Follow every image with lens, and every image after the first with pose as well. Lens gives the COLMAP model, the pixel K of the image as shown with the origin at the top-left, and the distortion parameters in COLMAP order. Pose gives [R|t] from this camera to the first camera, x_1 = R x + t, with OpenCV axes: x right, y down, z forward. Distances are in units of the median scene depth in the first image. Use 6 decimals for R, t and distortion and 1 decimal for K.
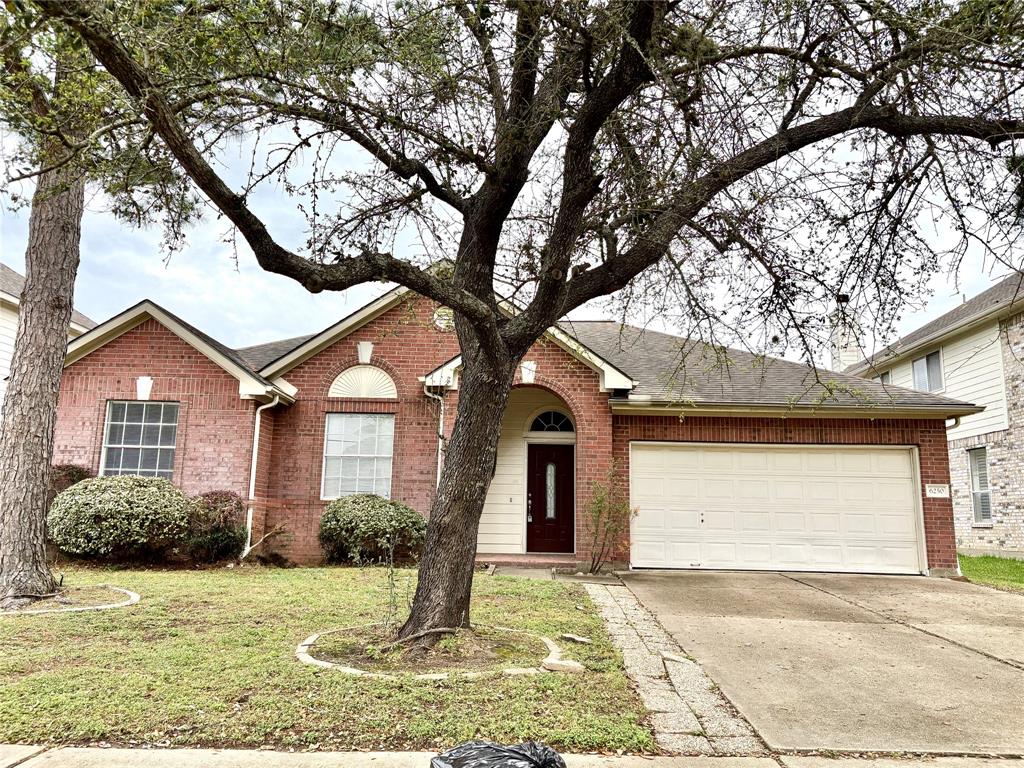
lens RADIAL K [[759.7, 0, 512.0], [0, 759.7, 384.0], [0, 0, 1]] dist [0.028800, -0.035150]
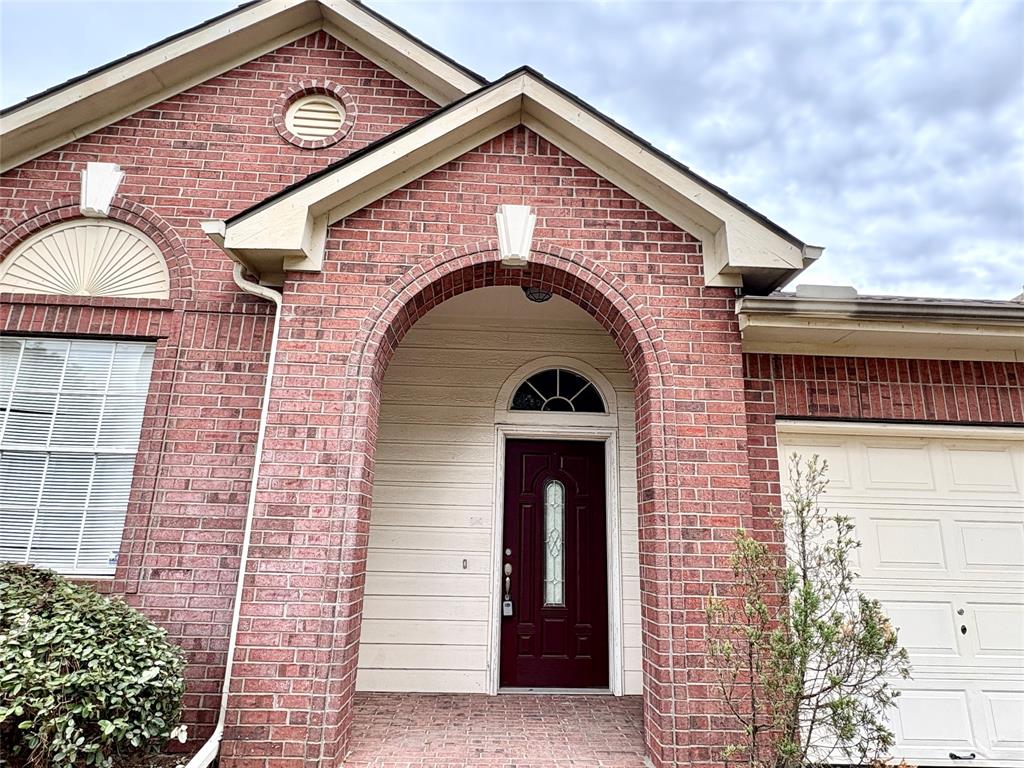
lens RADIAL K [[594.3, 0, 510.2], [0, 594.3, 389.5], [0, 0, 1]] dist [-0.027014, 0.020389]
pose [[0.998281, 0.018170, 0.055720, 0.003951], [-0.014237, 0.997432, -0.070196, 0.085174], [-0.056853, 0.069282, 0.995976, 0.729438]]
